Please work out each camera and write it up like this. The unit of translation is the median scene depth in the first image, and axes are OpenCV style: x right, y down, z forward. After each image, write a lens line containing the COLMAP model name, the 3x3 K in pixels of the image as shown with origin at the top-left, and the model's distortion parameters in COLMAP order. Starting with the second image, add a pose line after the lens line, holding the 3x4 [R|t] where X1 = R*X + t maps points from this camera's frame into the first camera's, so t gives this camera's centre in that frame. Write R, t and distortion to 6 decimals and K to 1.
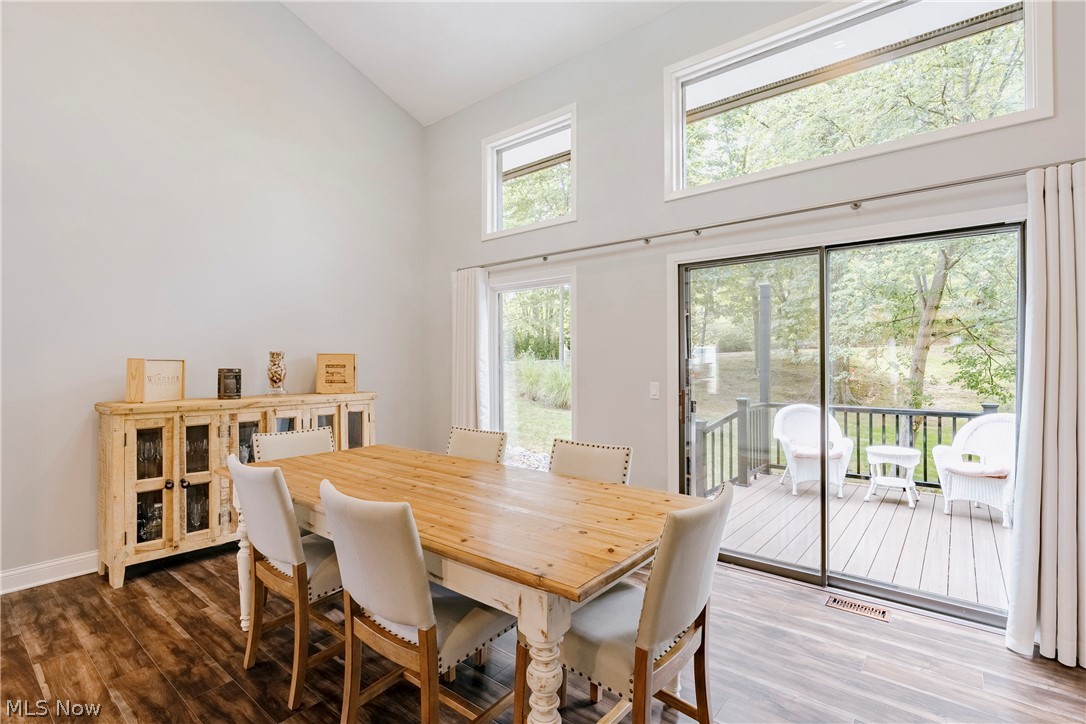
lens RADIAL K [[518.9, 0, 541.1], [0, 518.9, 358.6], [0, 0, 1]] dist [0.005024, 0.000818]
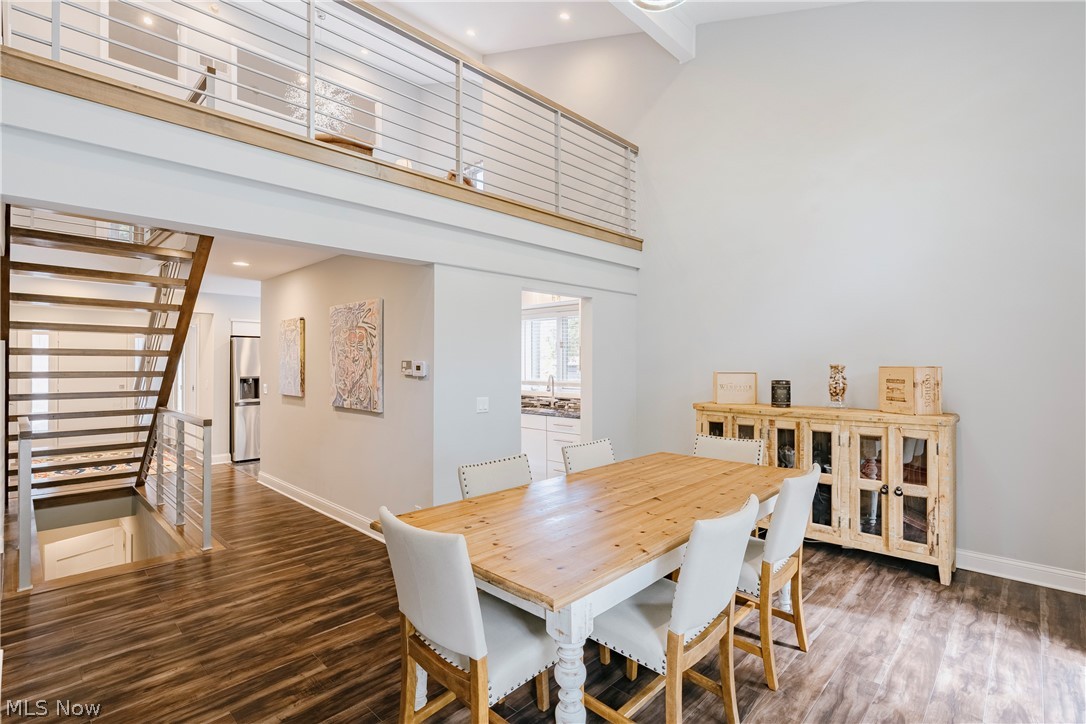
lens RADIAL K [[507.9, 0, 540.6], [0, 507.9, 366.0], [0, 0, 1]] dist [-0.006435, 0.000205]
pose [[-0.080079, -0.000204, -0.996789, 0.538060], [0.005557, 0.999984, -0.000651, -0.014191], [0.996773, -0.005592, -0.080076, 0.555405]]
